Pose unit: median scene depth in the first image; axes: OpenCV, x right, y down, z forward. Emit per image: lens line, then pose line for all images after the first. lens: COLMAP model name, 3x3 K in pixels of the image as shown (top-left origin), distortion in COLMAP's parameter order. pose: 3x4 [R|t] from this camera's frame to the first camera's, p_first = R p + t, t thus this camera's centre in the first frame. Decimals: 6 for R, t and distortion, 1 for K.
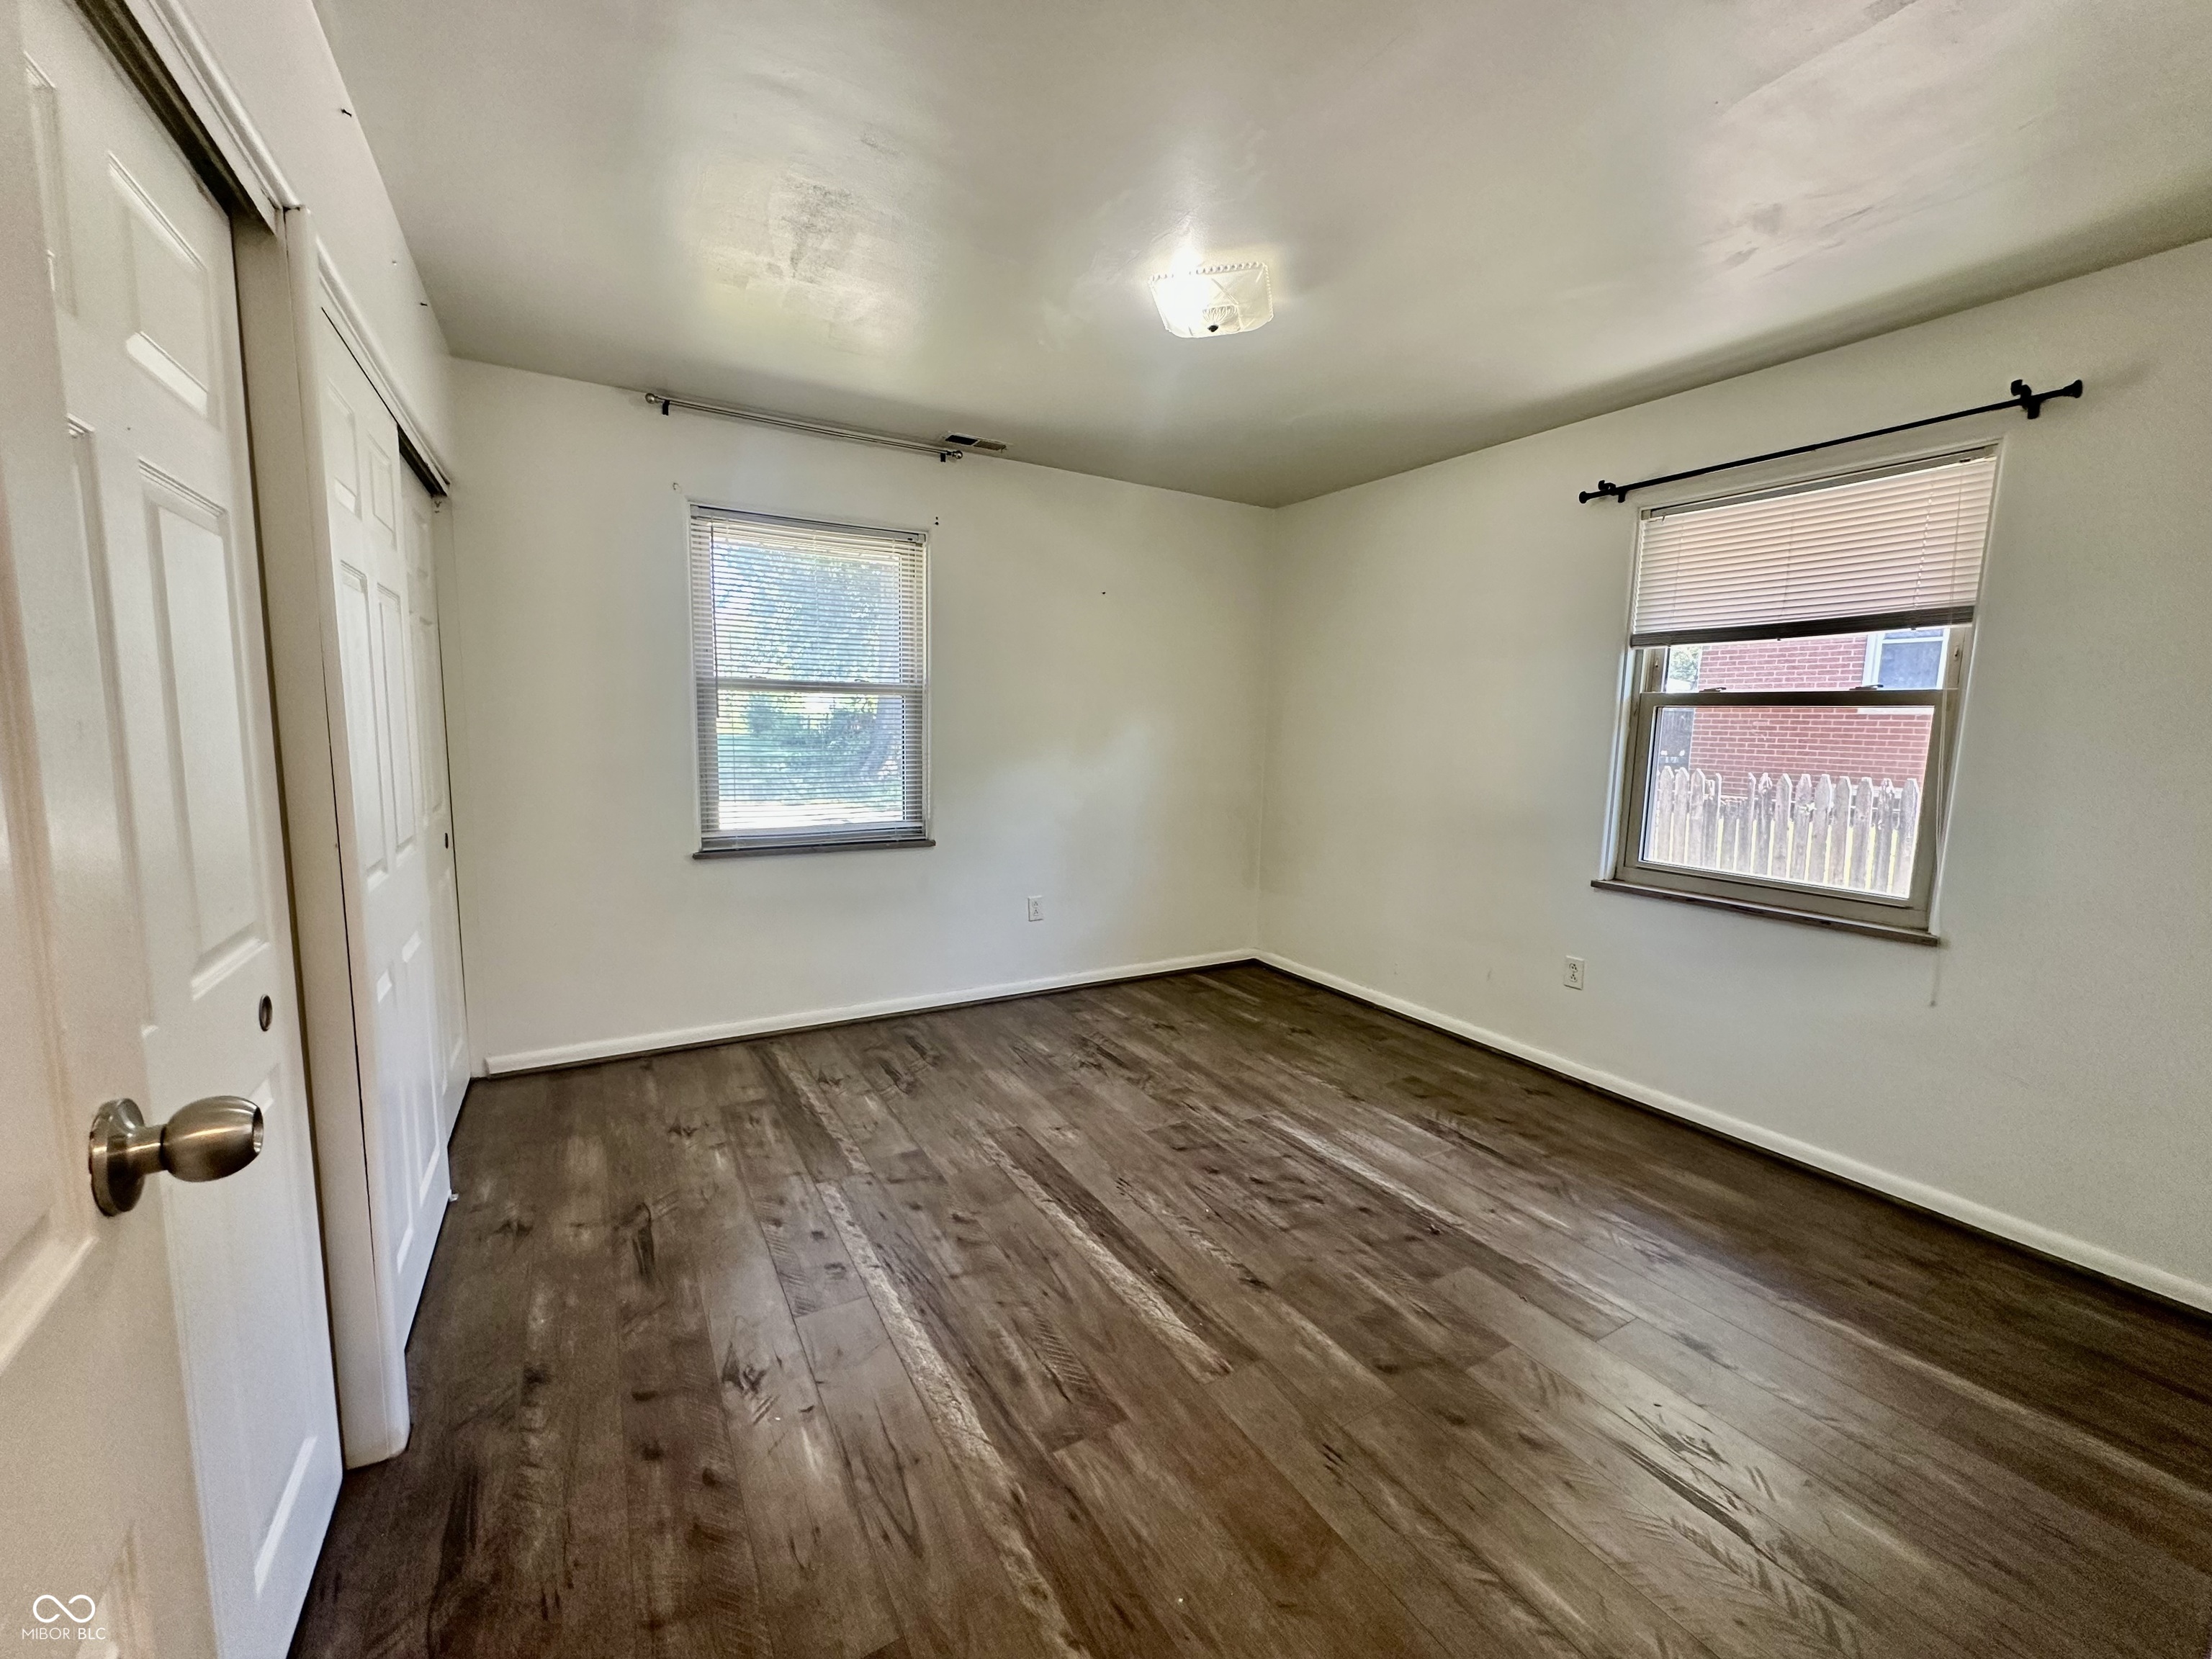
lens RADIAL K [[886.8, 0, 1104.2], [0, 886.8, 825.1], [0, 0, 1]] dist [0.002491, 0.000458]
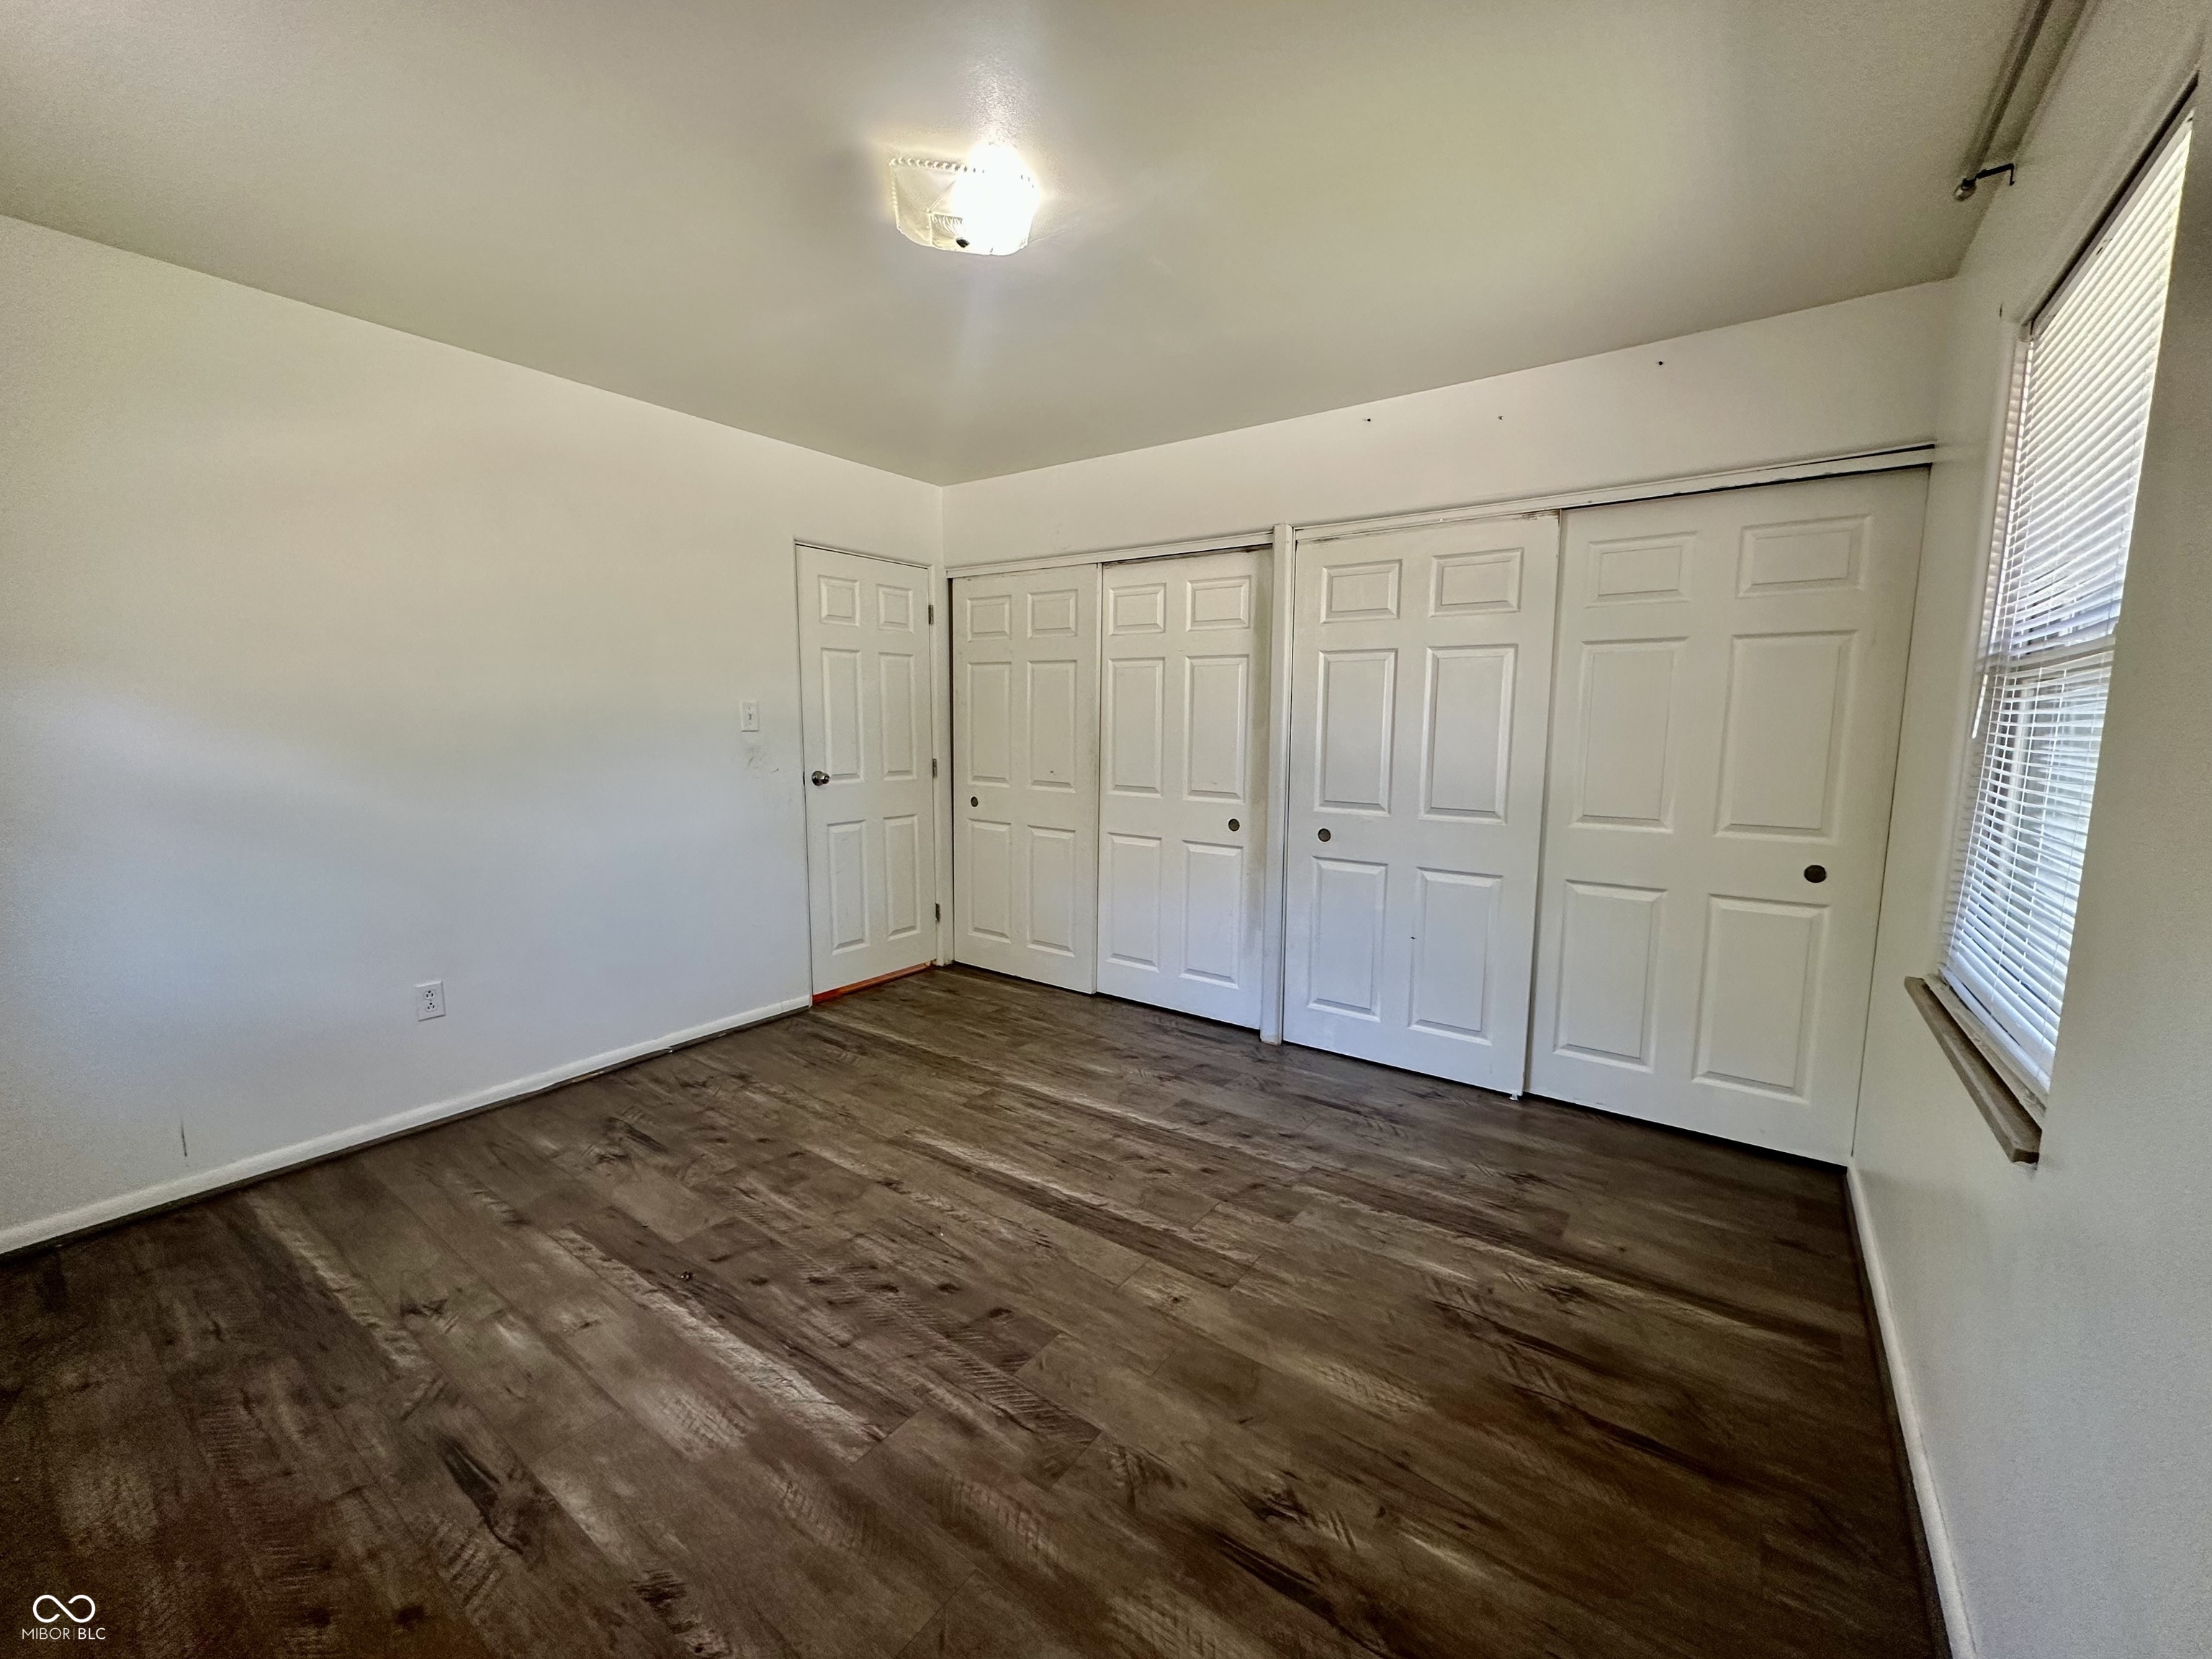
lens RADIAL K [[886.8, 0, 1110.0], [0, 886.8, 829.3], [0, 0, 1]] dist [0.002491, 0.000458]
pose [[-0.913011, 0.024068, -0.407224, 0.312173], [-0.074298, 0.971750, 0.224012, -0.199913], [0.401111, 0.234782, -0.885430, 1.724322]]
